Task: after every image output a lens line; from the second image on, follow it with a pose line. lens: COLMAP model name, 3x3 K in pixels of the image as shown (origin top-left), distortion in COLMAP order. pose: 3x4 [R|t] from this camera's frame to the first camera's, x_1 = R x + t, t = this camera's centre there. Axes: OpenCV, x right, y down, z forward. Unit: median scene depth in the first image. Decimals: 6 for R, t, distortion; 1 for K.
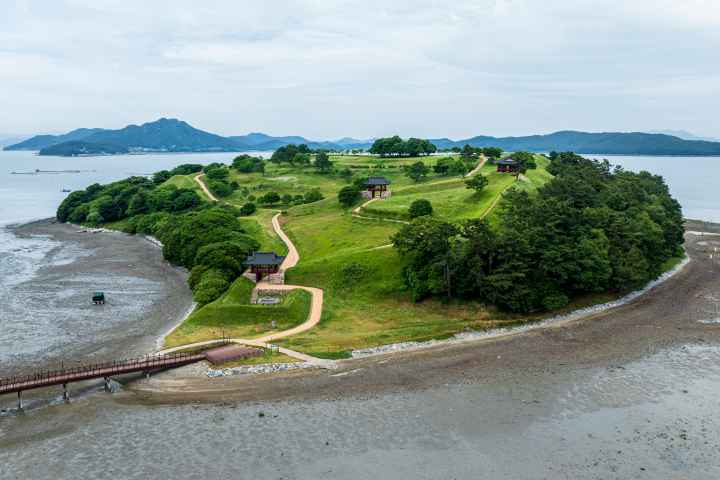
lens RADIAL K [[602.1, 0, 360.0], [0, 602.1, 240.0], [0, 0, 1]] dist [-0.014278, -0.012942]
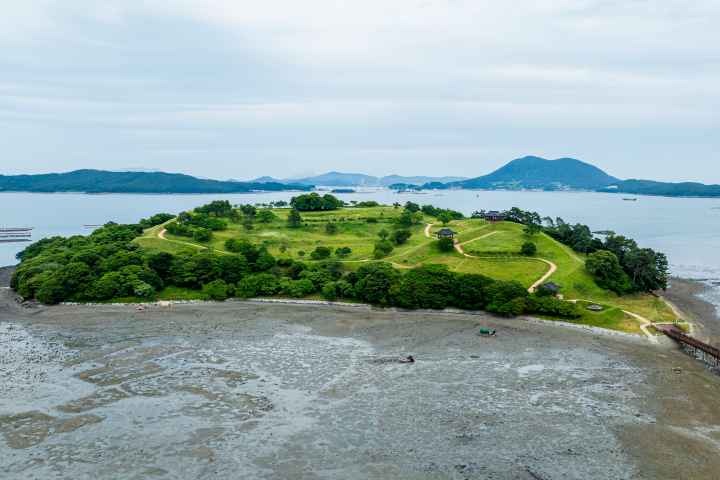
lens RADIAL K [[602.1, 0, 360.0], [0, 602.1, 240.0], [0, 0, 1]] dist [-0.014278, -0.012942]
pose [[0.672301, -0.065960, 0.737333, -0.962816], [0.108637, 0.994030, -0.010131, -0.073969], [-0.732263, 0.086912, 0.675453, 0.178901]]
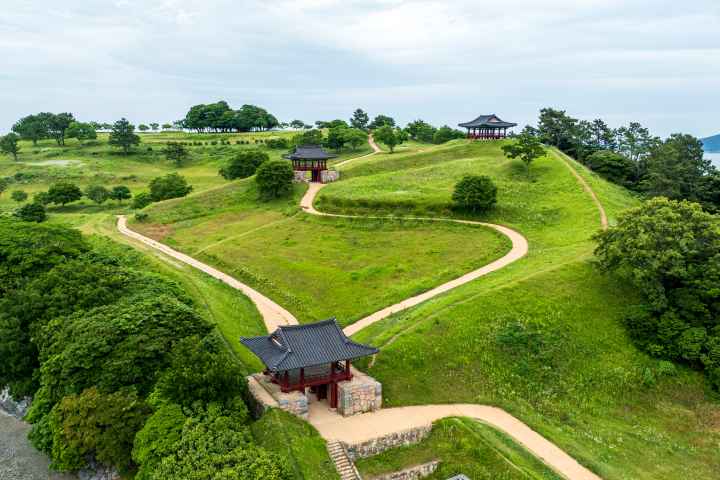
lens RADIAL K [[602.1, 0, 360.0], [0, 602.1, 240.0], [0, 0, 1]] dist [-0.014278, -0.012942]
pose [[0.879500, -0.069240, 0.470835, -0.173622], [0.069833, 0.997427, 0.016234, -0.018465], [-0.470747, 0.018601, 0.882072, 0.404316]]
